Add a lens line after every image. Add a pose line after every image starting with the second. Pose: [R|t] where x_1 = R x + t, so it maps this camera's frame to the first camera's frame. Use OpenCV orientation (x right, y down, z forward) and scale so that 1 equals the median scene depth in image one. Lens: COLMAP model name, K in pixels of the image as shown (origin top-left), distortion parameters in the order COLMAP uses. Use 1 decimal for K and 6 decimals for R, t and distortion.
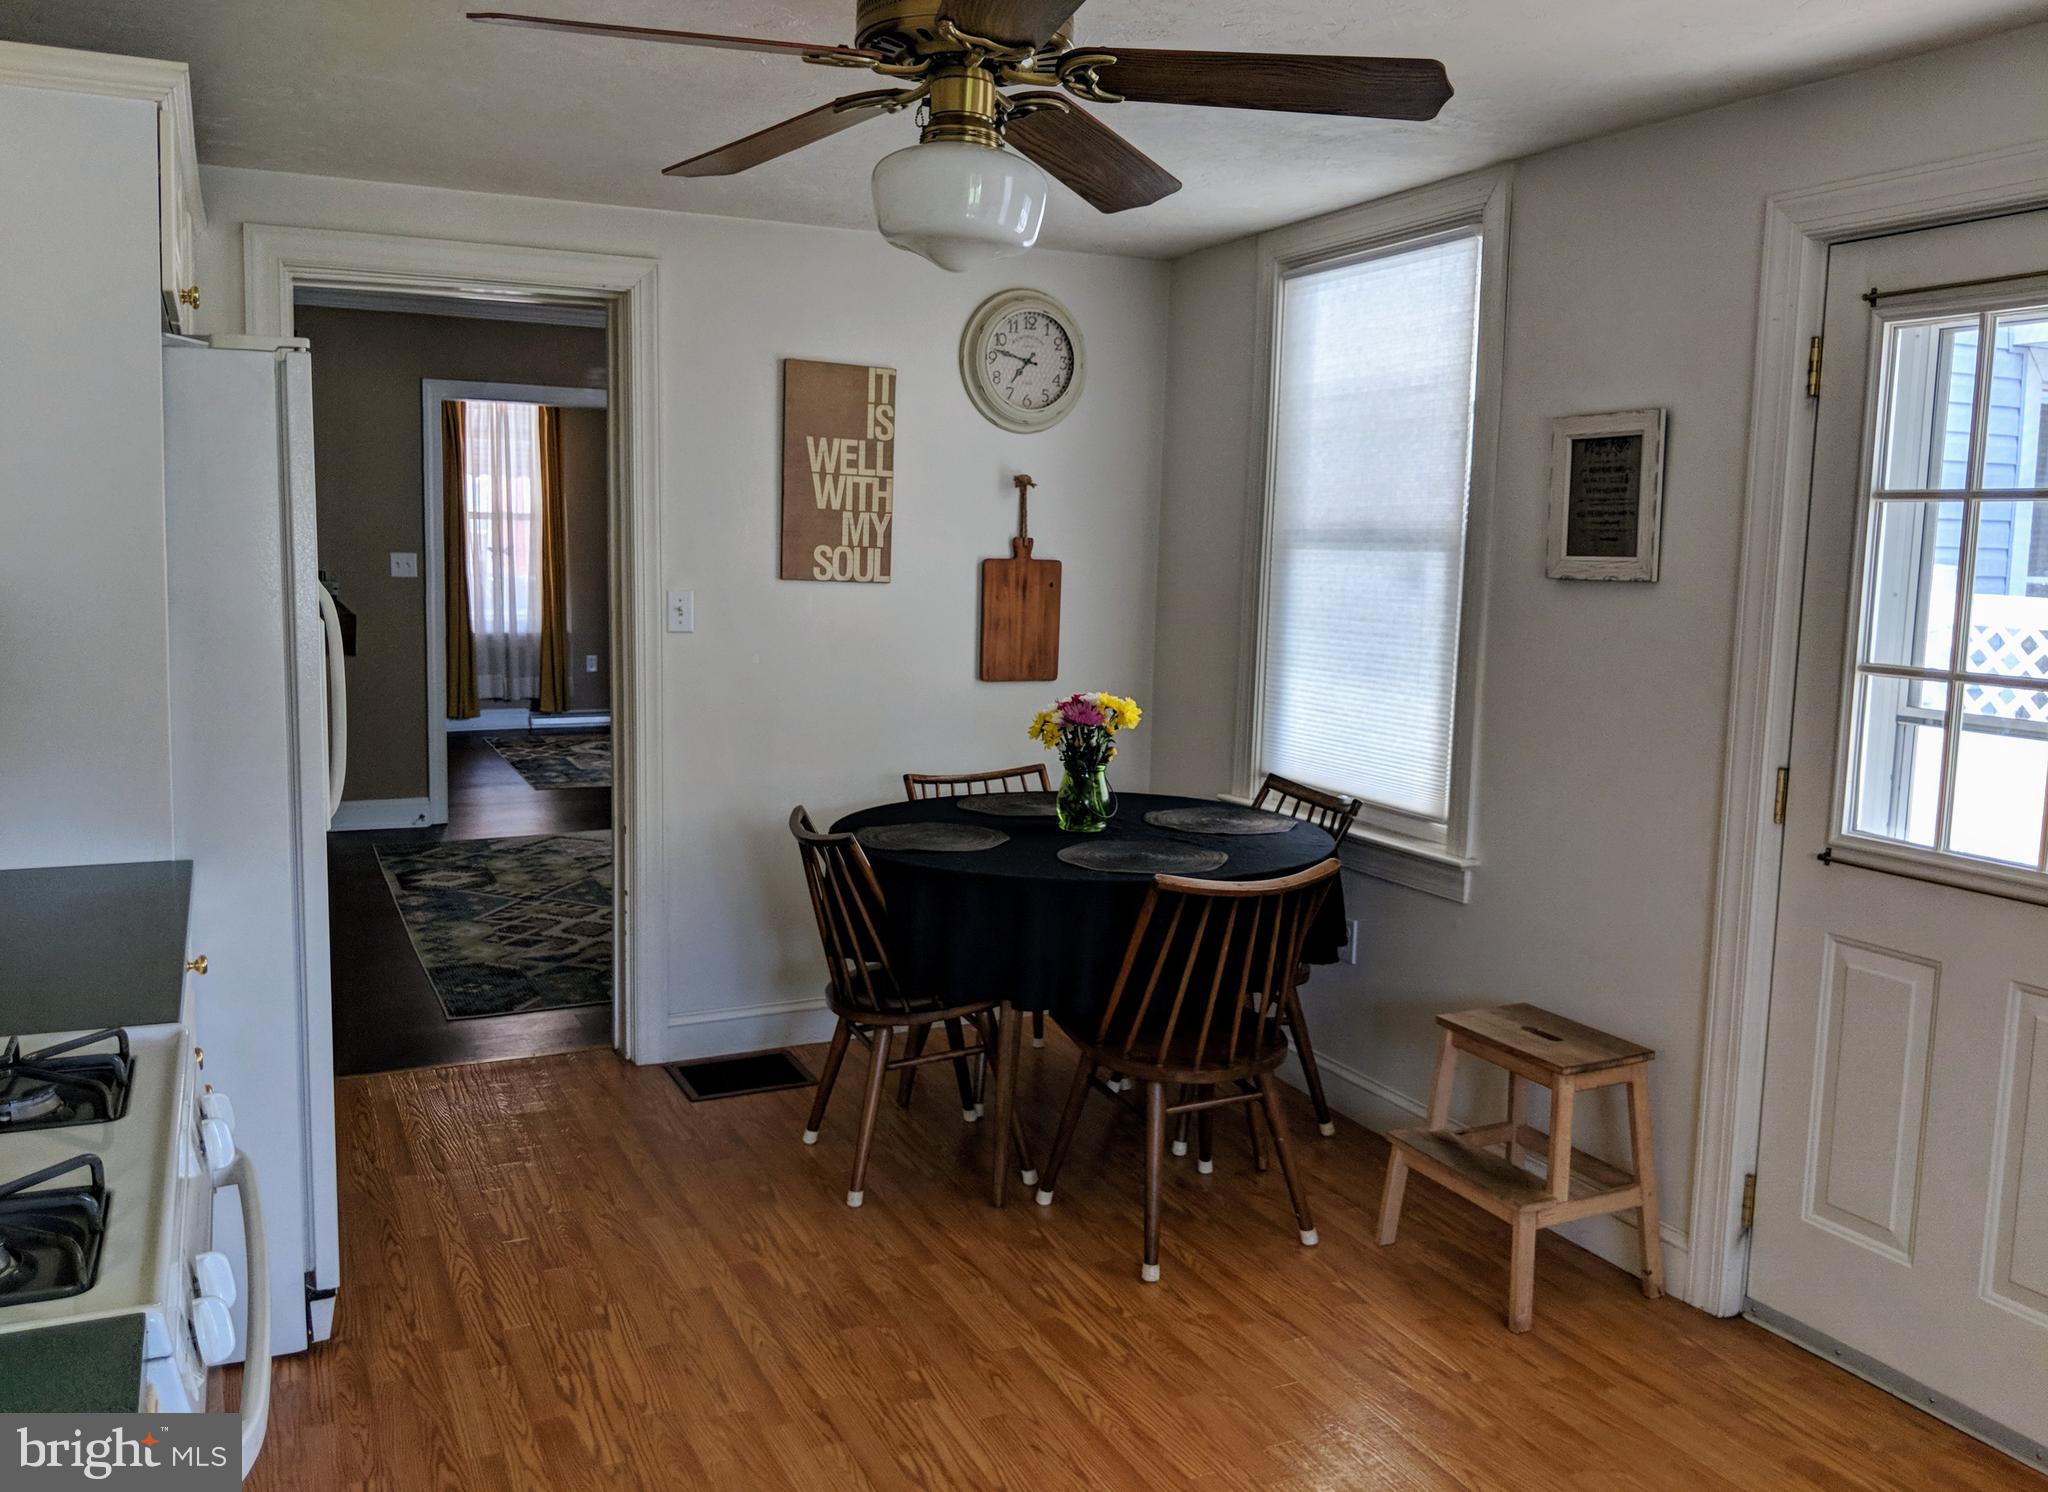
lens RADIAL K [[1656.0, 0, 1037.1], [0, 1656.0, 734.4], [0, 0, 1]] dist [0.036140, -0.062175]
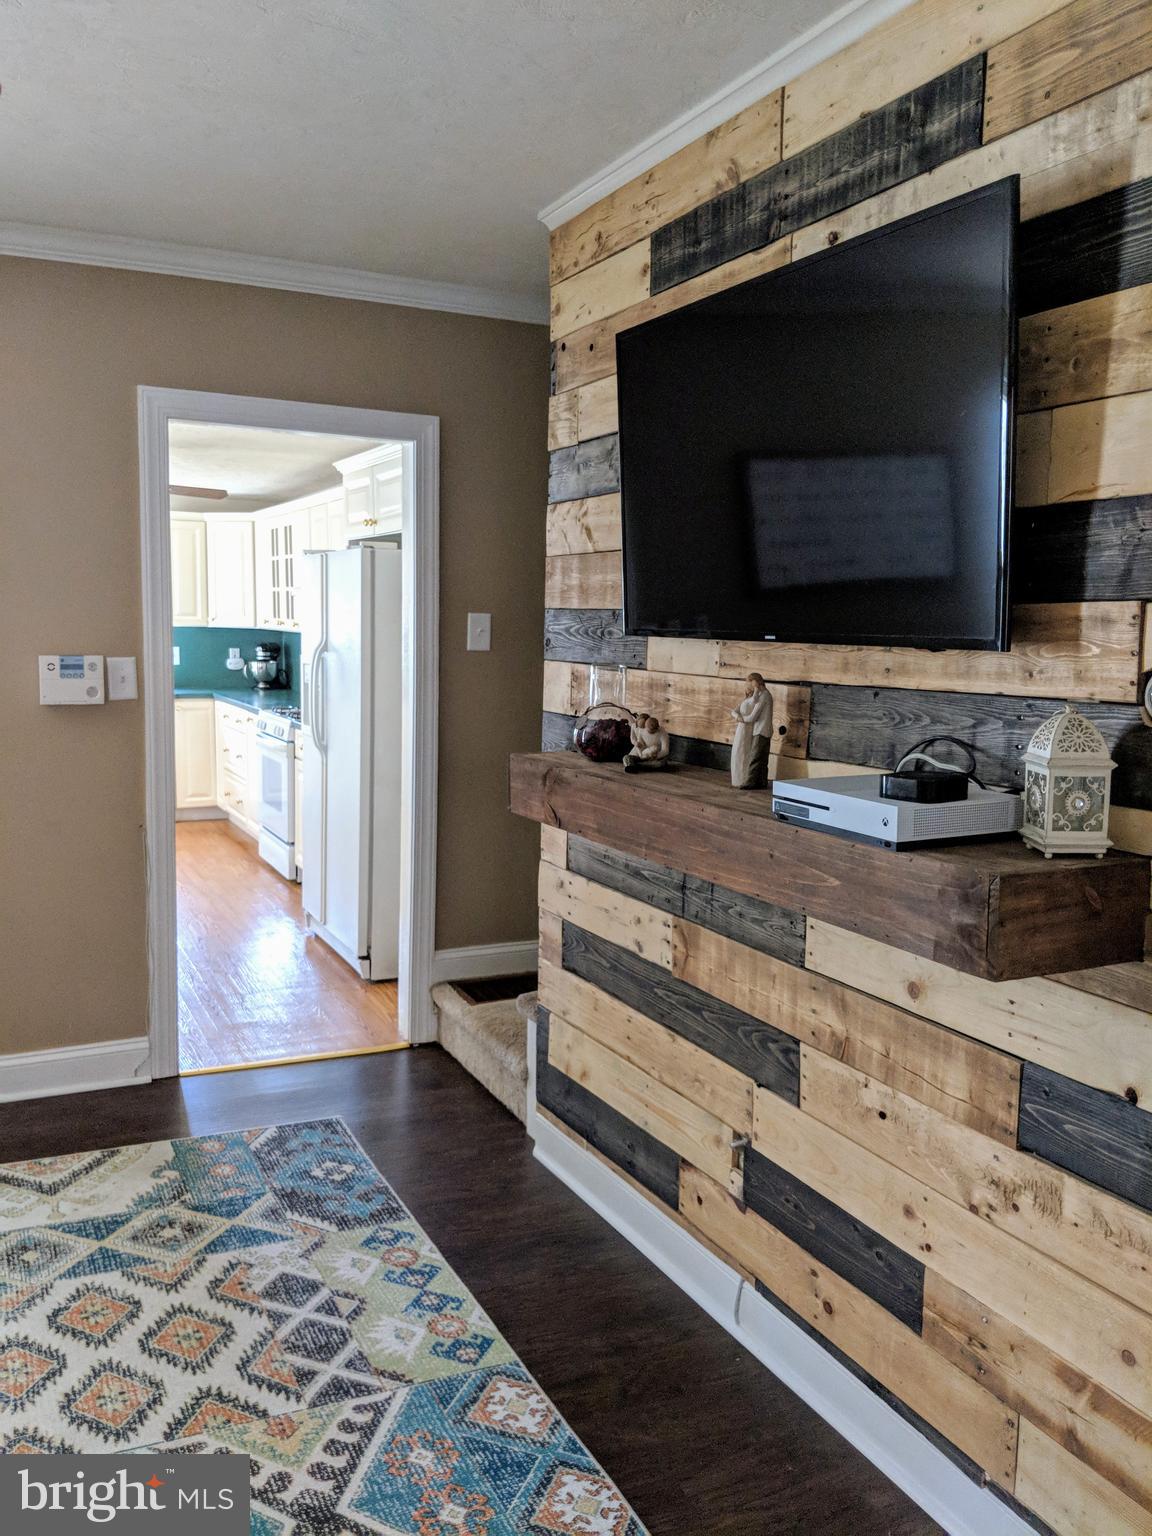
lens RADIAL K [[1247.2, 0, 542.0], [0, 1247.2, 778.2], [0, 0, 1]] dist [0.061243, -0.113069]
pose [[-0.999217, -0.039399, 0.003510, -0.423010], [-0.037350, 0.969007, 0.244195, -0.191220], [-0.013022, 0.243873, -0.969720, 1.506221]]
